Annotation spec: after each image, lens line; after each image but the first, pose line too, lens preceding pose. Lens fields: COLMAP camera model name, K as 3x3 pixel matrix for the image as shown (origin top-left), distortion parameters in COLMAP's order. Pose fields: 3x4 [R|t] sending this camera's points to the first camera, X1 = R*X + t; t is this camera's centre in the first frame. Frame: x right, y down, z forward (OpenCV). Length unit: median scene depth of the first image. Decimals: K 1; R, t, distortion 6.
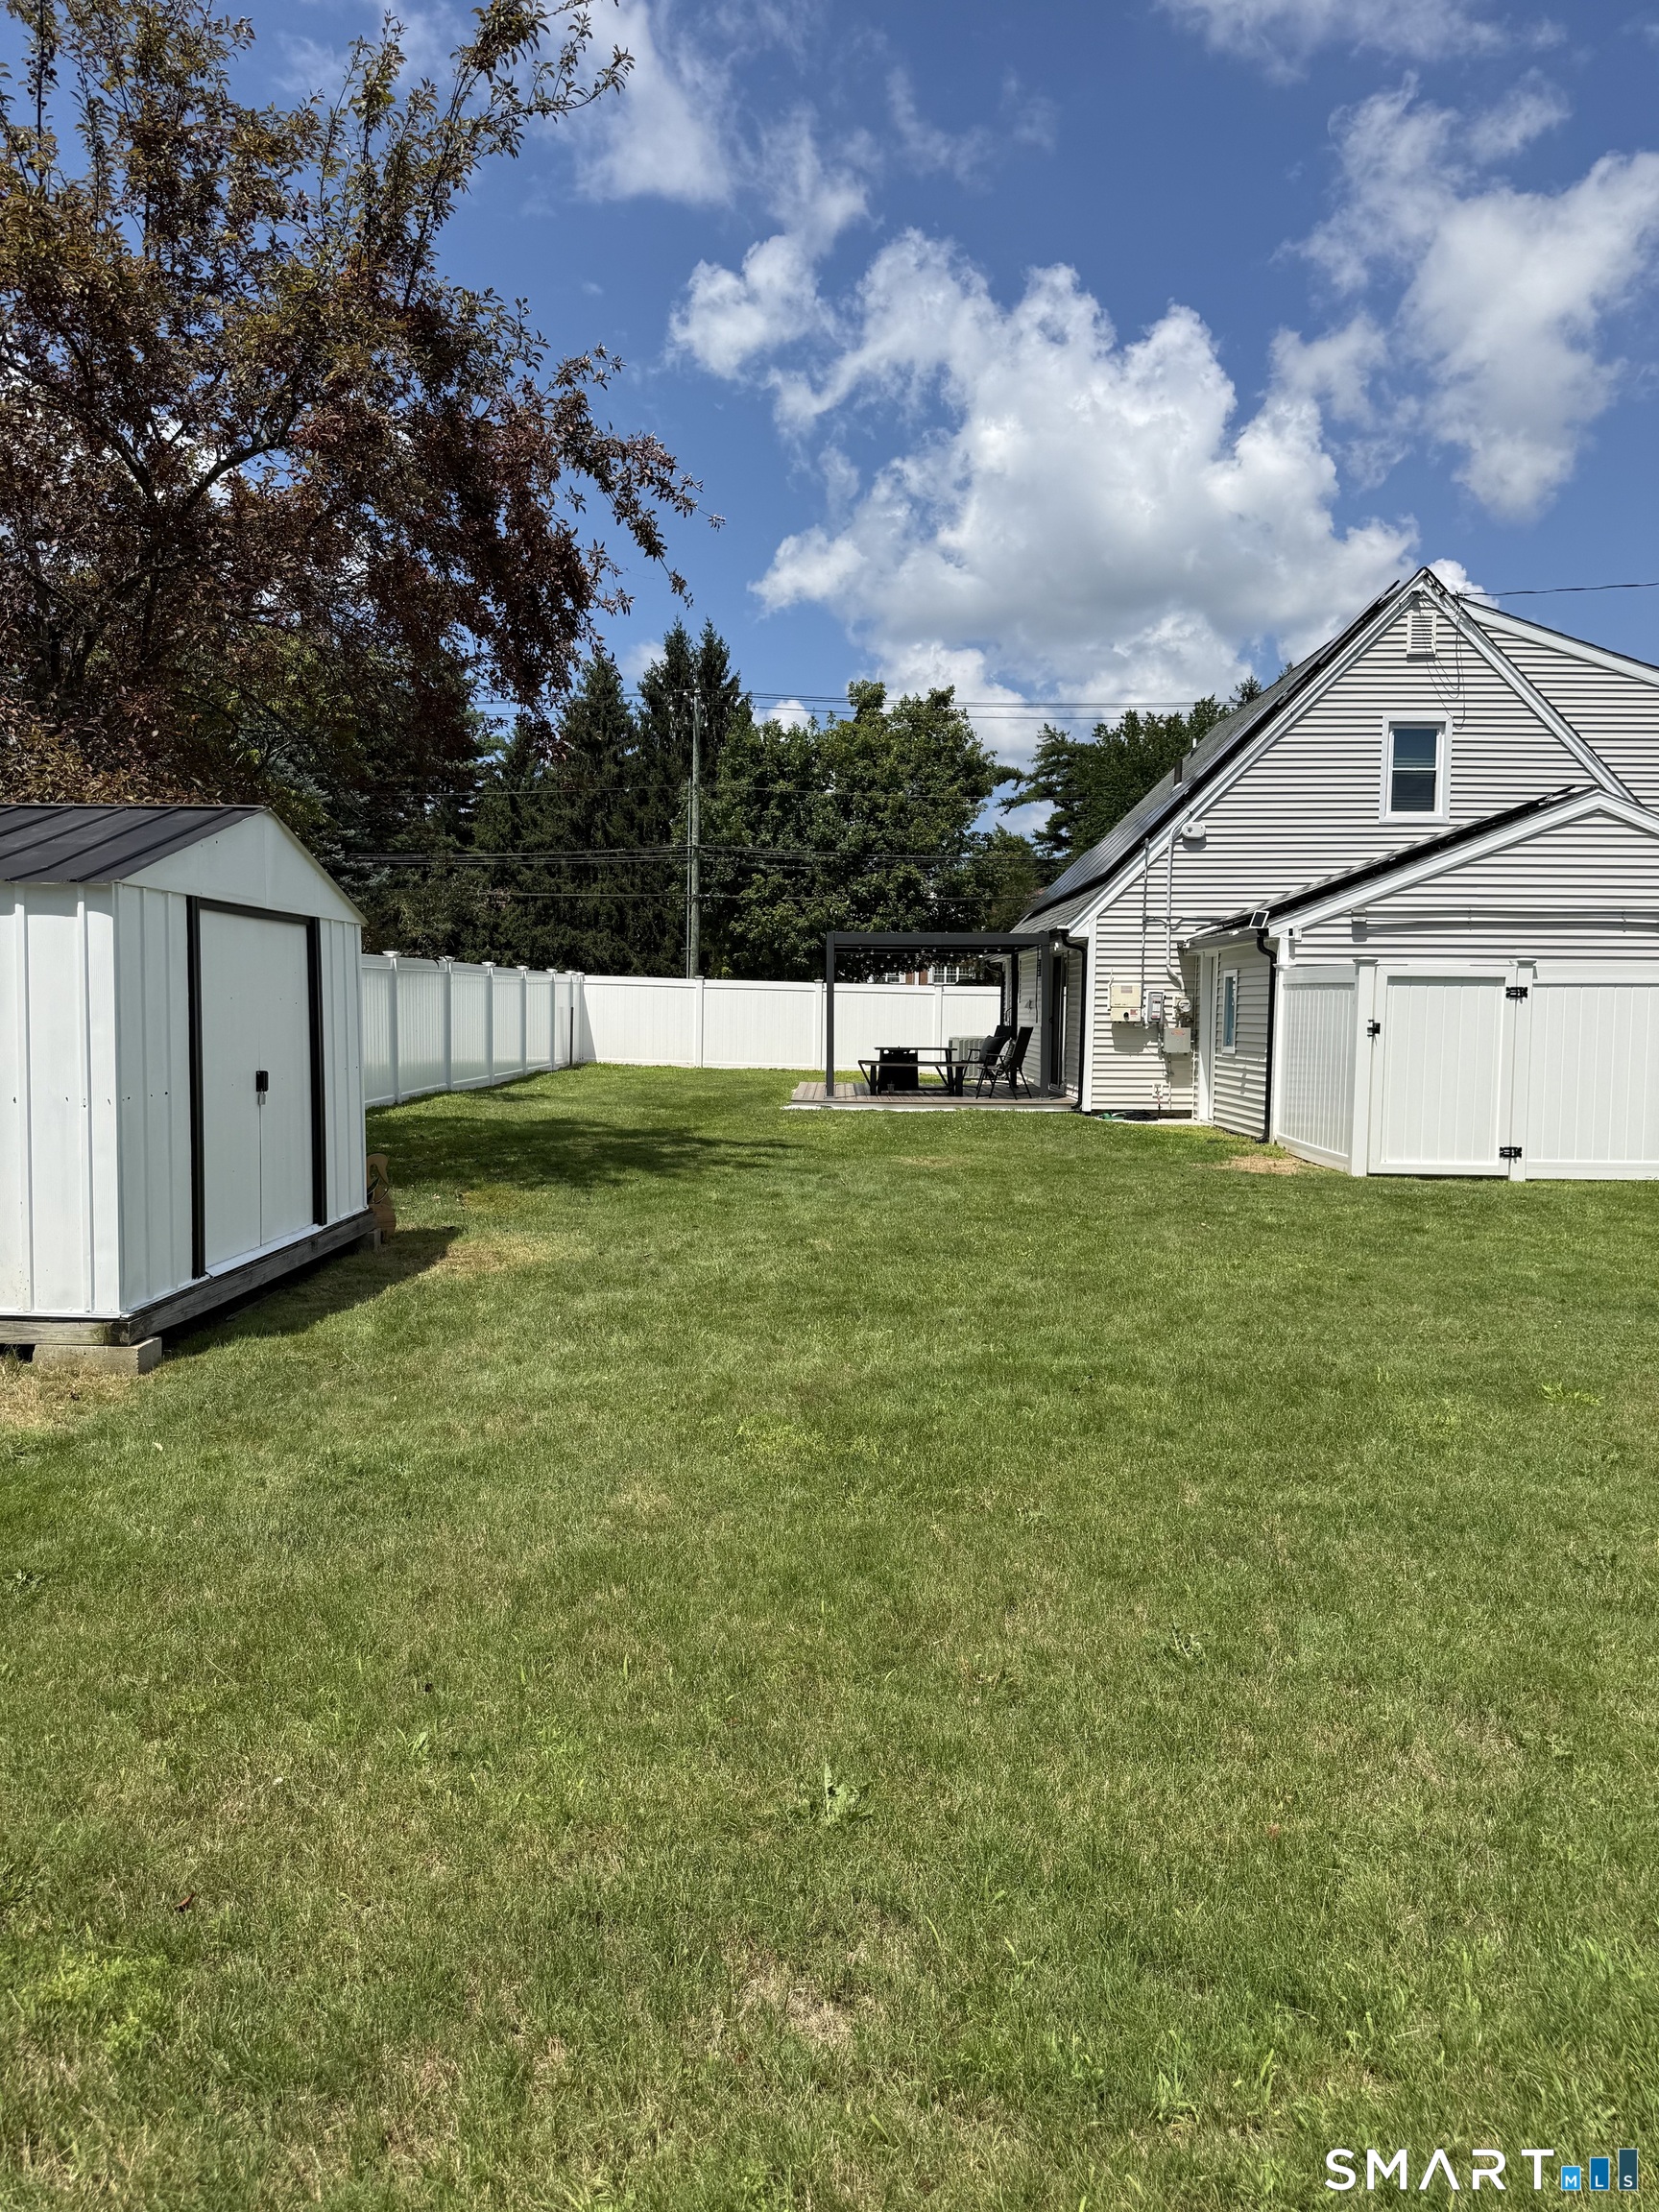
lens RADIAL K [[1606.0, 0, 829.5], [0, 1606.0, 1106.0], [0, 0, 1]] dist [0.002216, 0.000166]
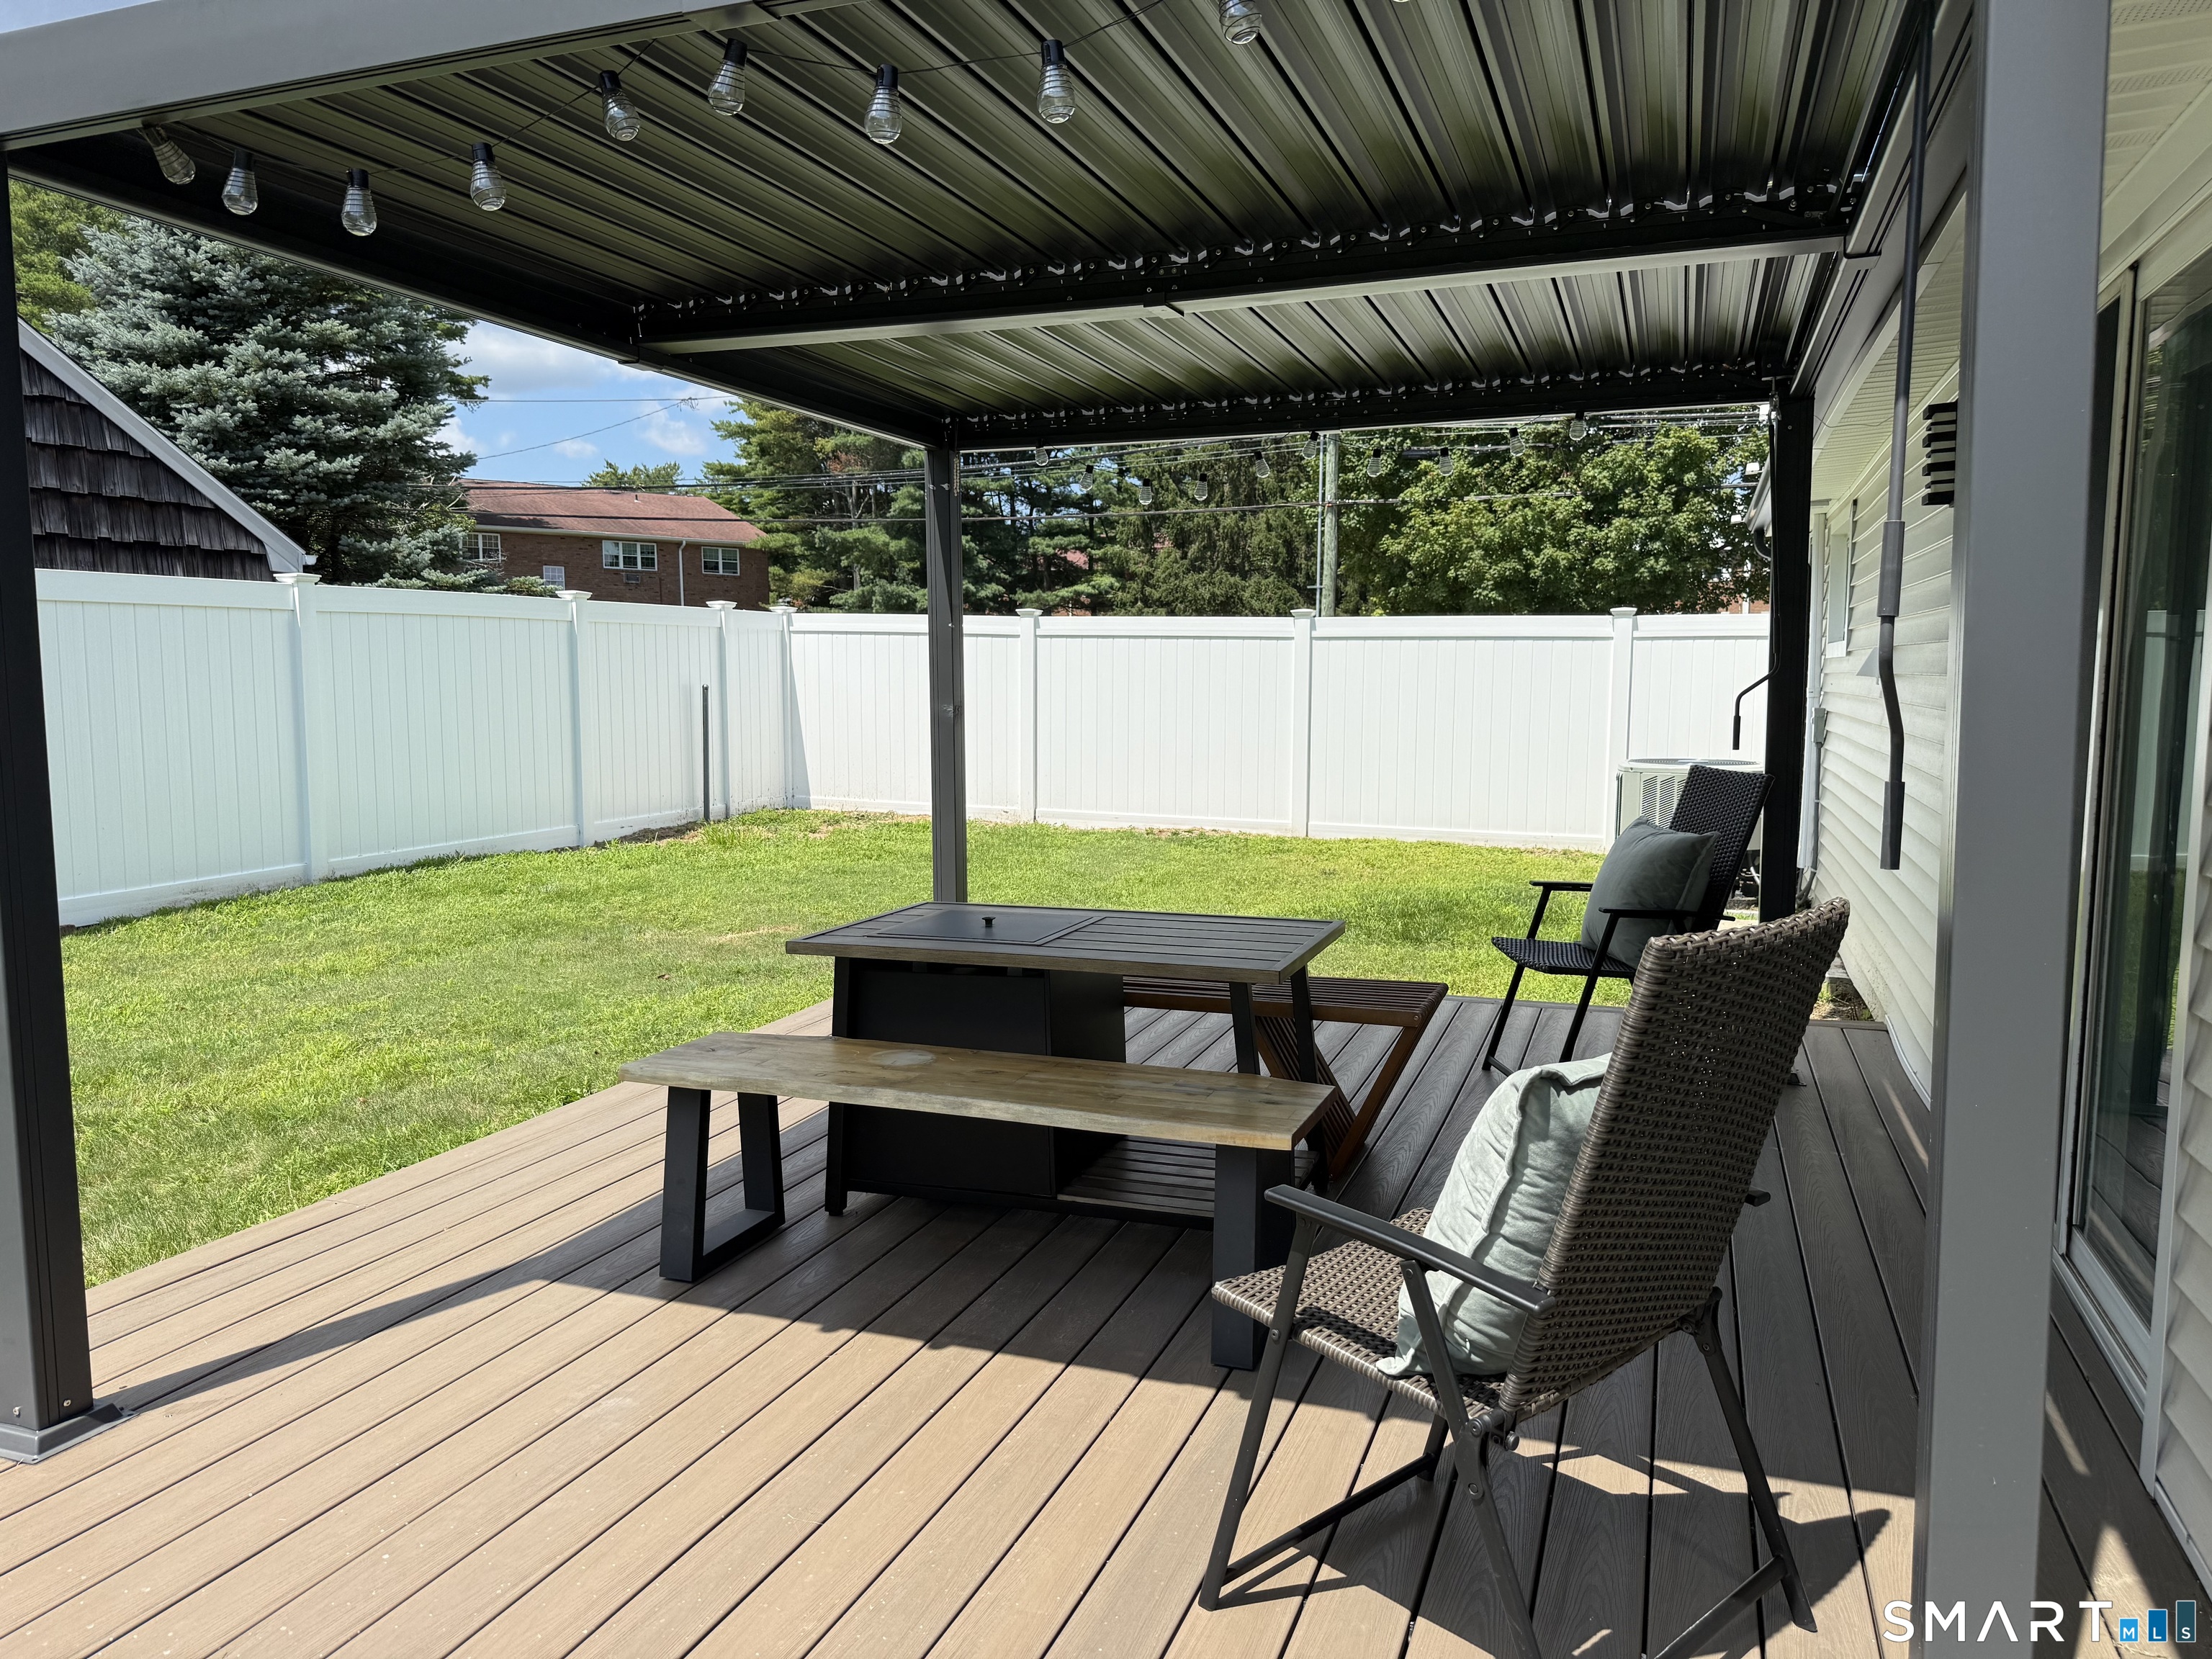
lens RADIAL K [[1606.0, 0, 1087.0], [0, 1606.0, 844.5], [0, 0, 1]] dist [0.002216, 0.000166]
pose [[0.939080, 0.016685, -0.343294, 0.047321], [-0.002338, 0.999108, 0.042163, -0.021672], [0.343691, -0.038792, 0.938281, 0.362076]]
